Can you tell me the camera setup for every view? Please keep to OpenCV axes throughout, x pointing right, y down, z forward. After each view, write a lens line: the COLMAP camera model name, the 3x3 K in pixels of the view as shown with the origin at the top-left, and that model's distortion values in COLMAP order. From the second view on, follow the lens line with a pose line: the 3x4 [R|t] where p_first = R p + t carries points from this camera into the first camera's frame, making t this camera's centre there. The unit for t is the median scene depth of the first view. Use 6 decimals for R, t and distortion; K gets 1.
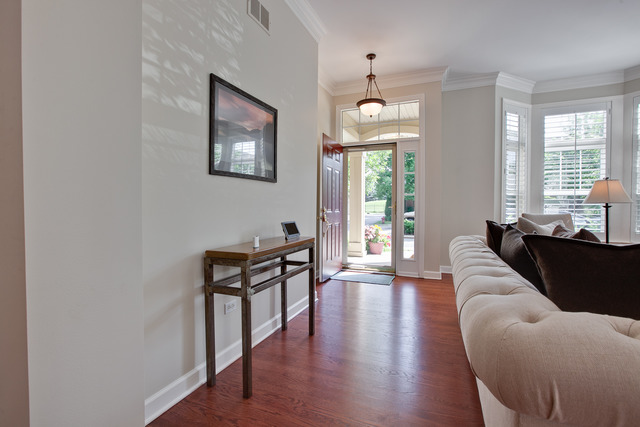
lens RADIAL K [[292.6, 0, 318.7], [0, 292.6, 210.1], [0, 0, 1]] dist [-0.016094, 0.003862]
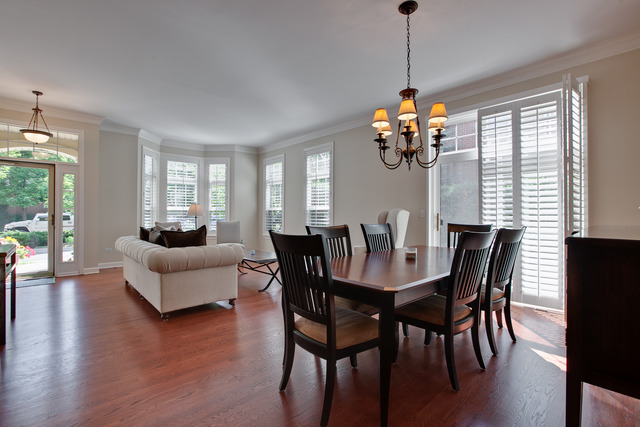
lens RADIAL K [[292.6, 0, 319.1], [0, 292.6, 211.3], [0, 0, 1]] dist [-0.016094, 0.003862]
pose [[0.417968, 0.004549, 0.908450, -0.370824], [0.006888, 0.999943, -0.008176, -0.024223], [-0.908436, 0.009675, 0.417913, -0.484201]]
